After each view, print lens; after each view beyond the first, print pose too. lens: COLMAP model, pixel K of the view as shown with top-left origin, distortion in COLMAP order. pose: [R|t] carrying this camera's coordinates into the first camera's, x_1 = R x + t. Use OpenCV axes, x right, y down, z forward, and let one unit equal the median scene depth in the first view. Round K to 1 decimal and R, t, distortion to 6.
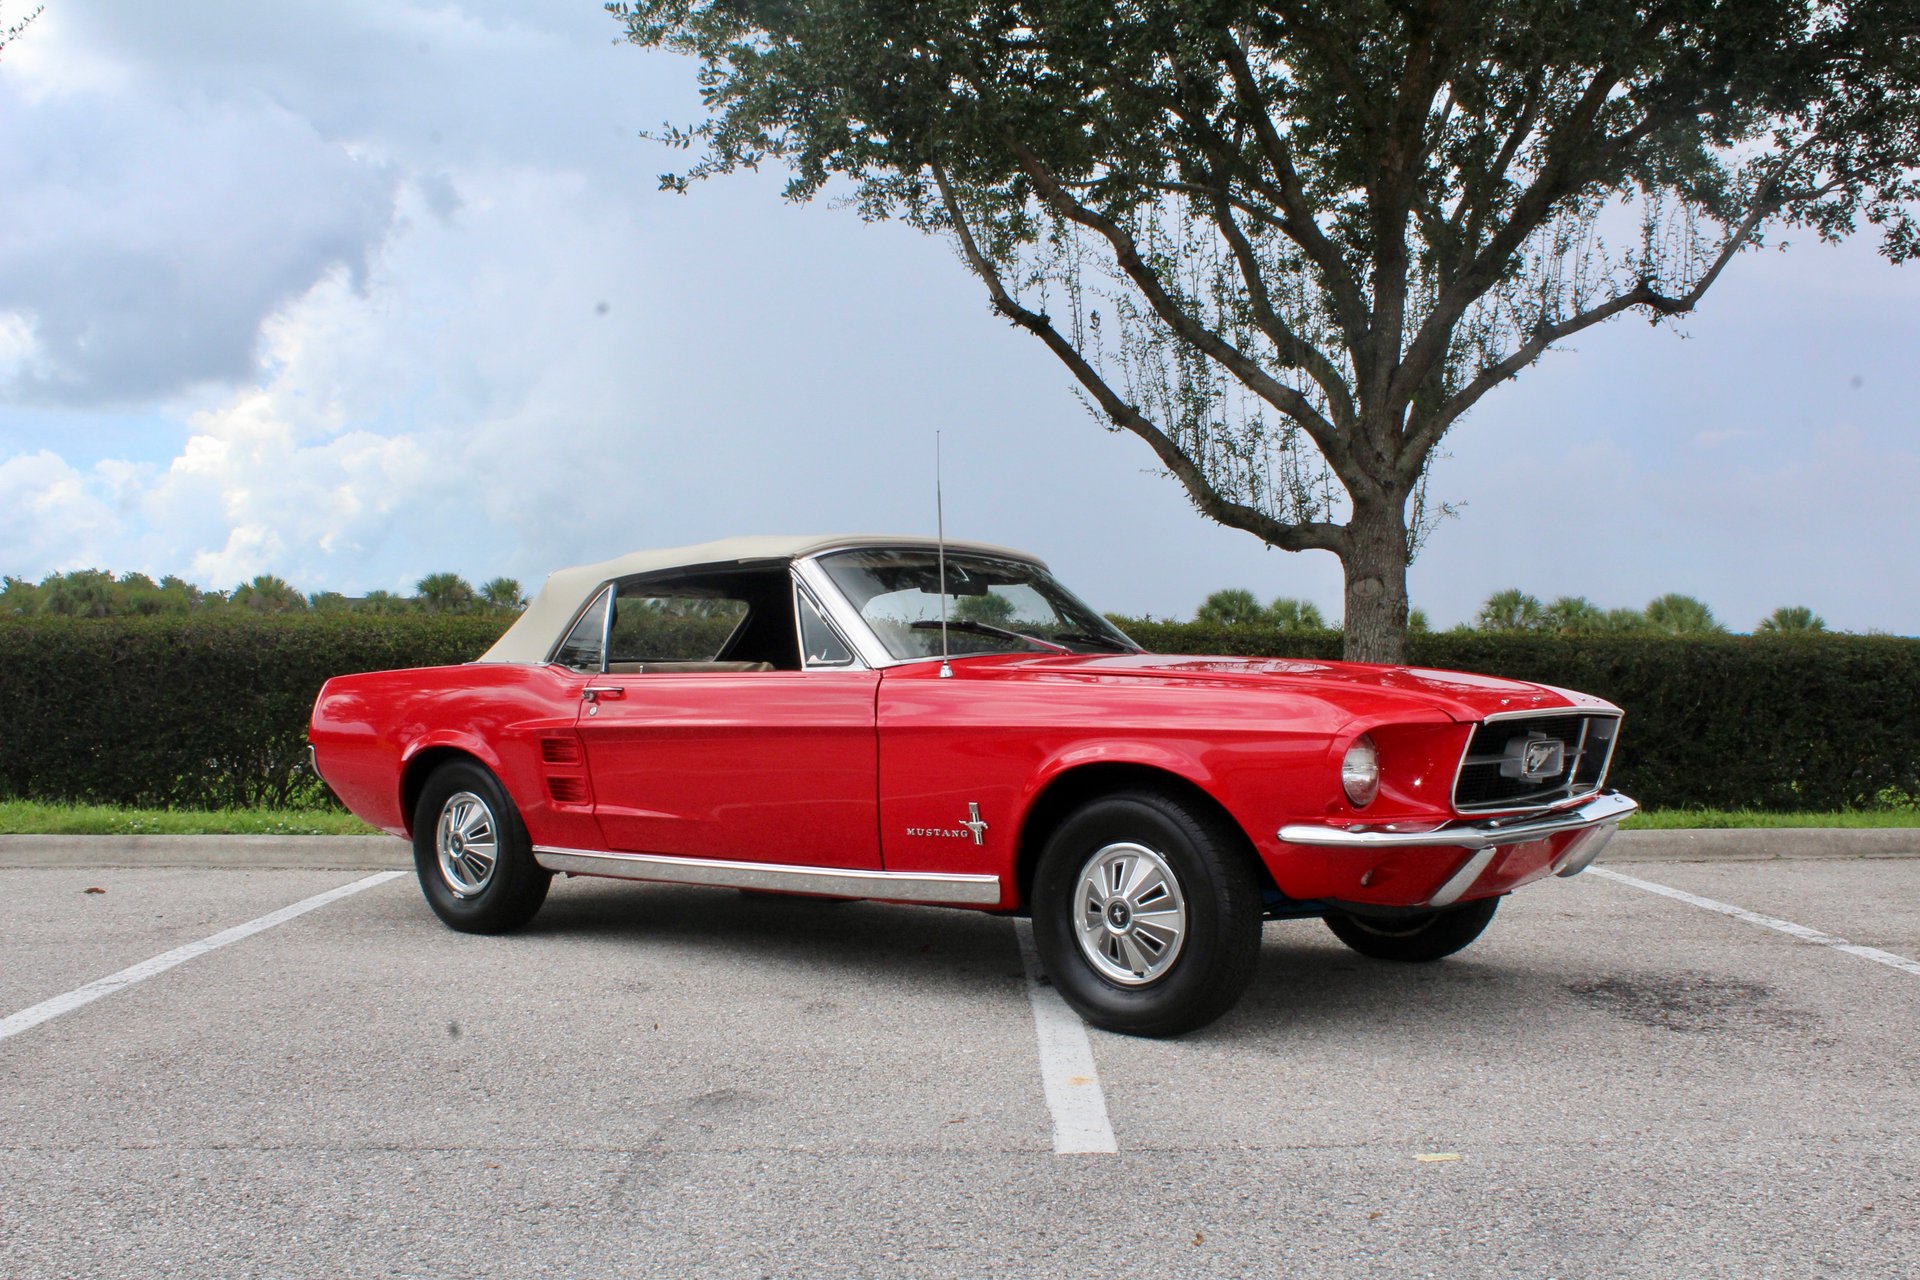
lens RADIAL K [[1903.1, 0, 955.7], [0, 1903.1, 647.2], [0, 0, 1]] dist [-0.143722, 0.186487]
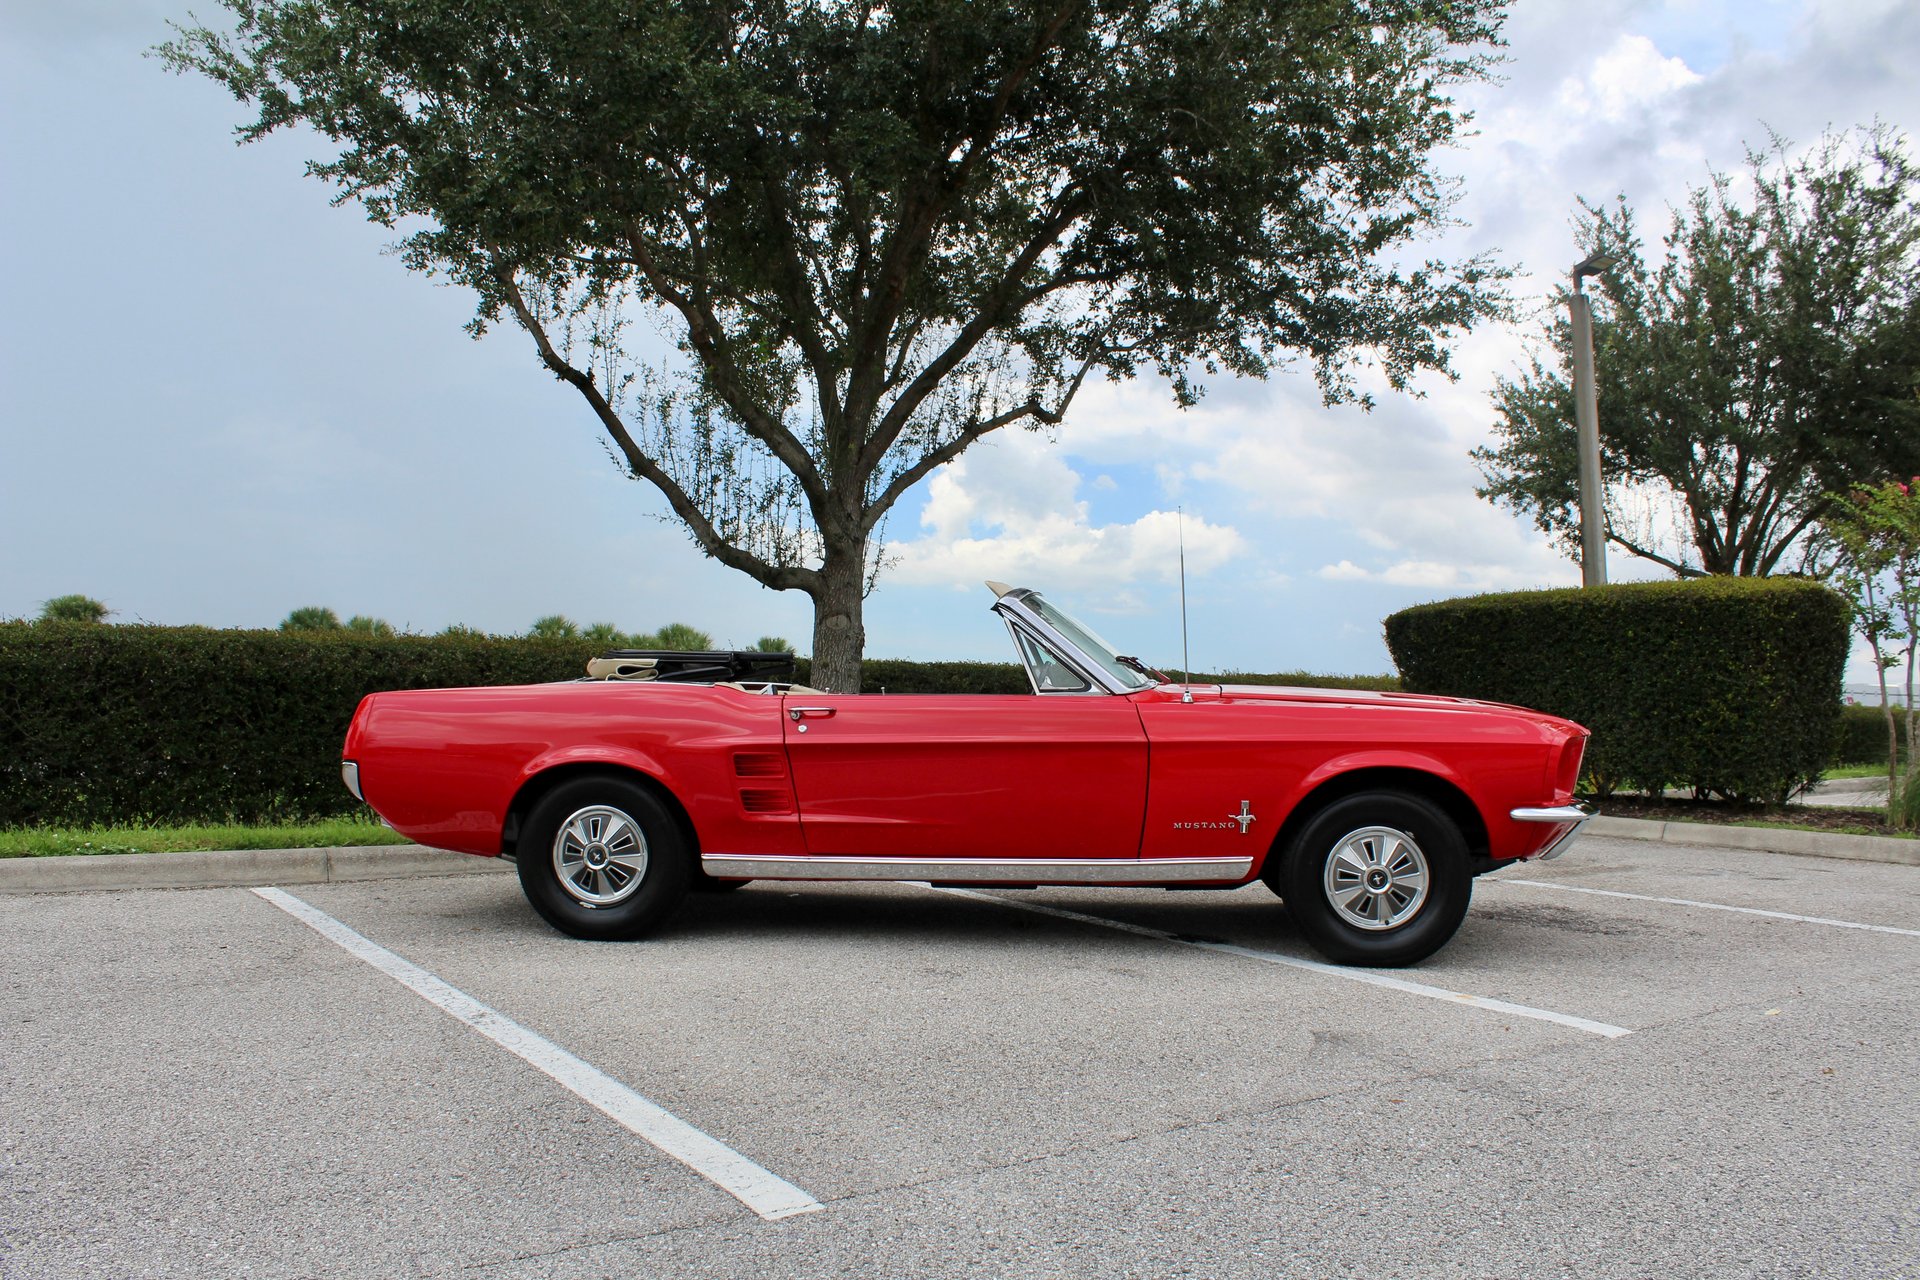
lens RADIAL K [[1613.3, 0, 955.9], [0, 1613.3, 637.6], [0, 0, 1]] dist [-0.172256, 0.162719]
pose [[0.837206, 0.028664, 0.546137, -0.558137], [-0.020251, 0.999565, -0.021417, -0.000603], [-0.546513, 0.006871, 0.837422, 0.150027]]
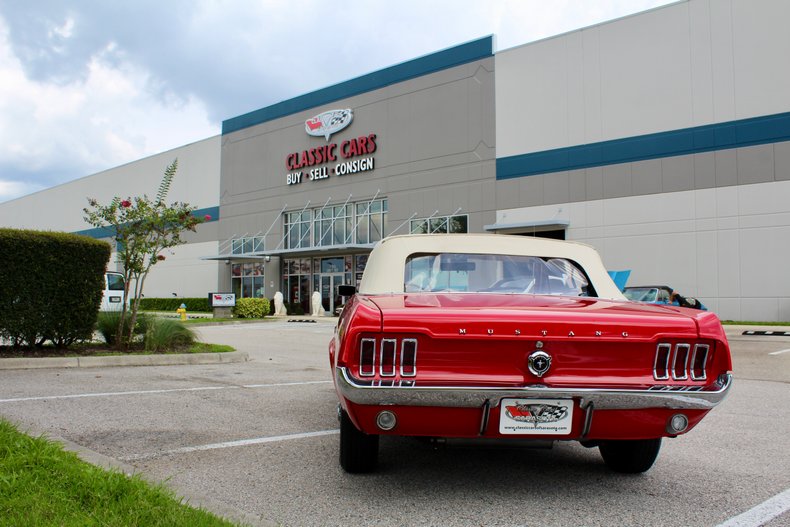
lens RADIAL K [[729.9, 0, 394.1], [0, 729.9, 264.3], [0, 0, 1]] dist [-0.158796, 0.169504]
pose [[-0.677885, 0.025401, 0.734729, -0.547281], [-0.032034, 0.997433, -0.064039, 0.023151], [-0.734470, -0.066948, -0.675331, 1.515702]]
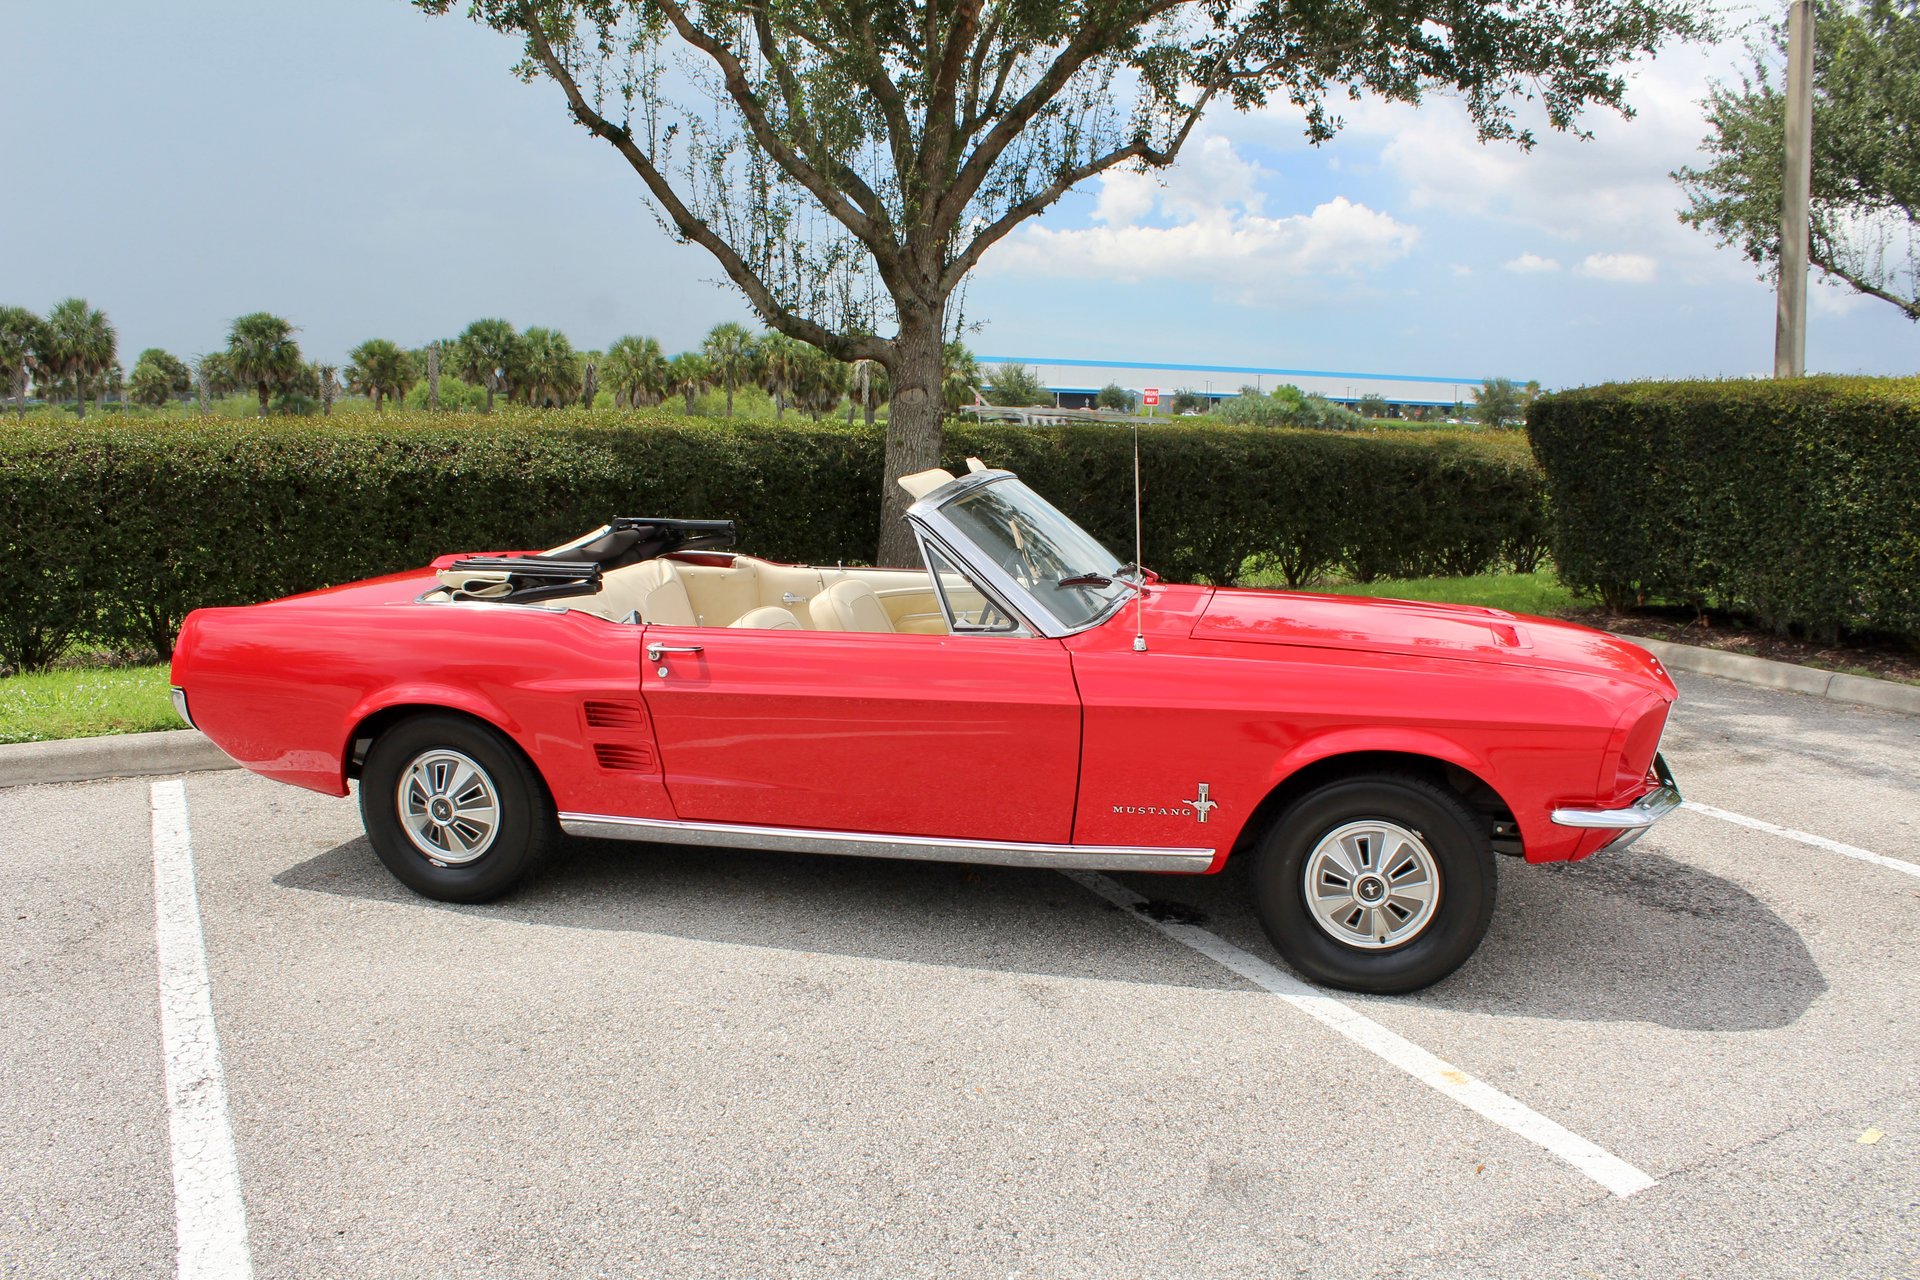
lens RADIAL K [[1613.3, 0, 955.9], [0, 1613.3, 637.6], [0, 0, 1]] dist [-0.172256, 0.162719]
pose [[0.897060, -0.058790, 0.437980, -0.353931], [-0.018310, 0.985315, 0.169760, -0.101005], [-0.441529, -0.160305, 0.882811, 0.241364]]
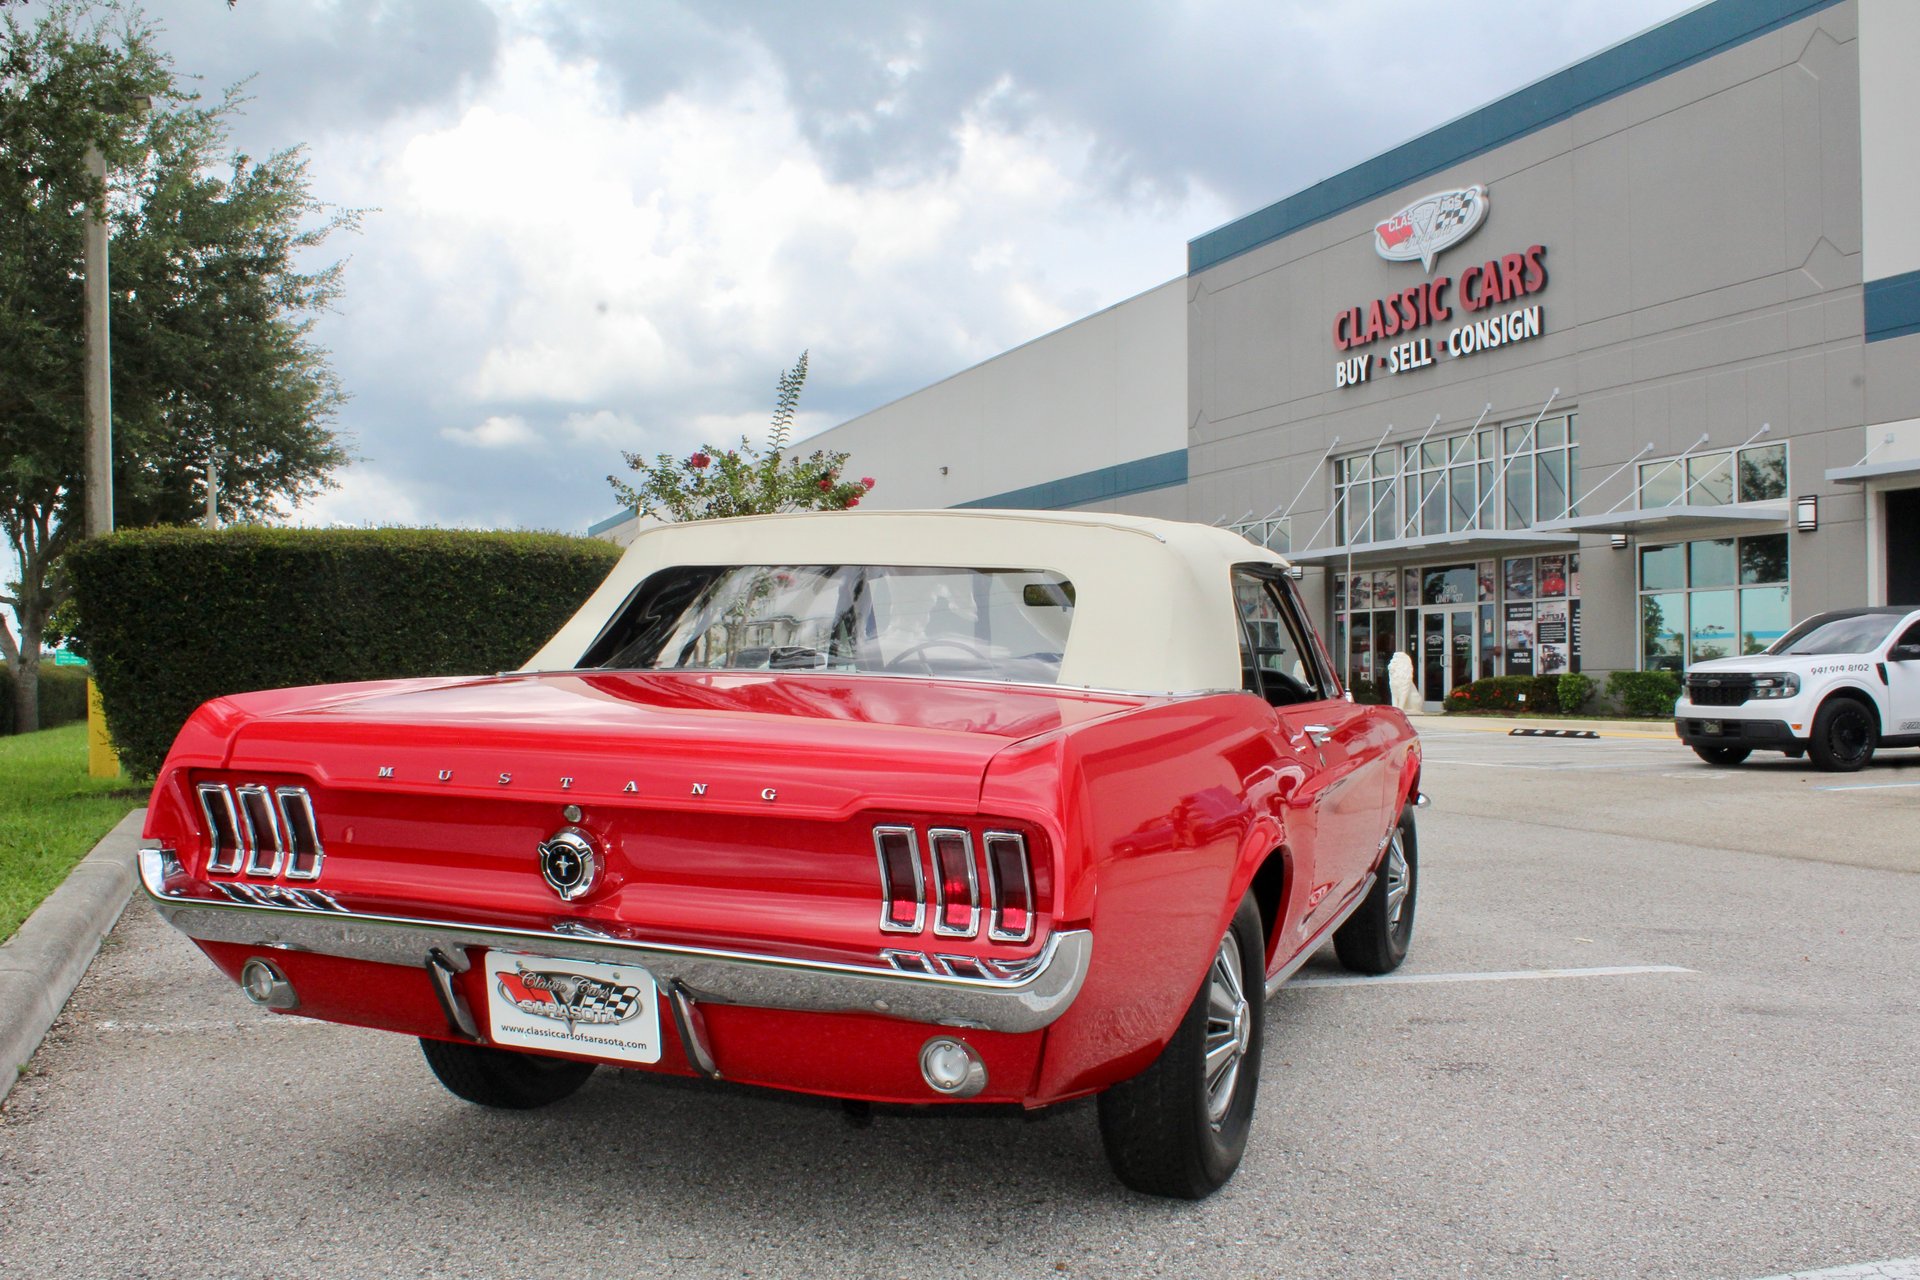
lens RADIAL K [[1773.8, 0, 957.9], [0, 1773.8, 642.0], [0, 0, 1]] dist [-0.158796, 0.169504]
pose [[-0.316982, 0.007117, 0.948405, -0.688066], [-0.032722, 0.999294, -0.018436, 0.006264], [-0.947867, -0.036877, -0.316526, 1.192886]]
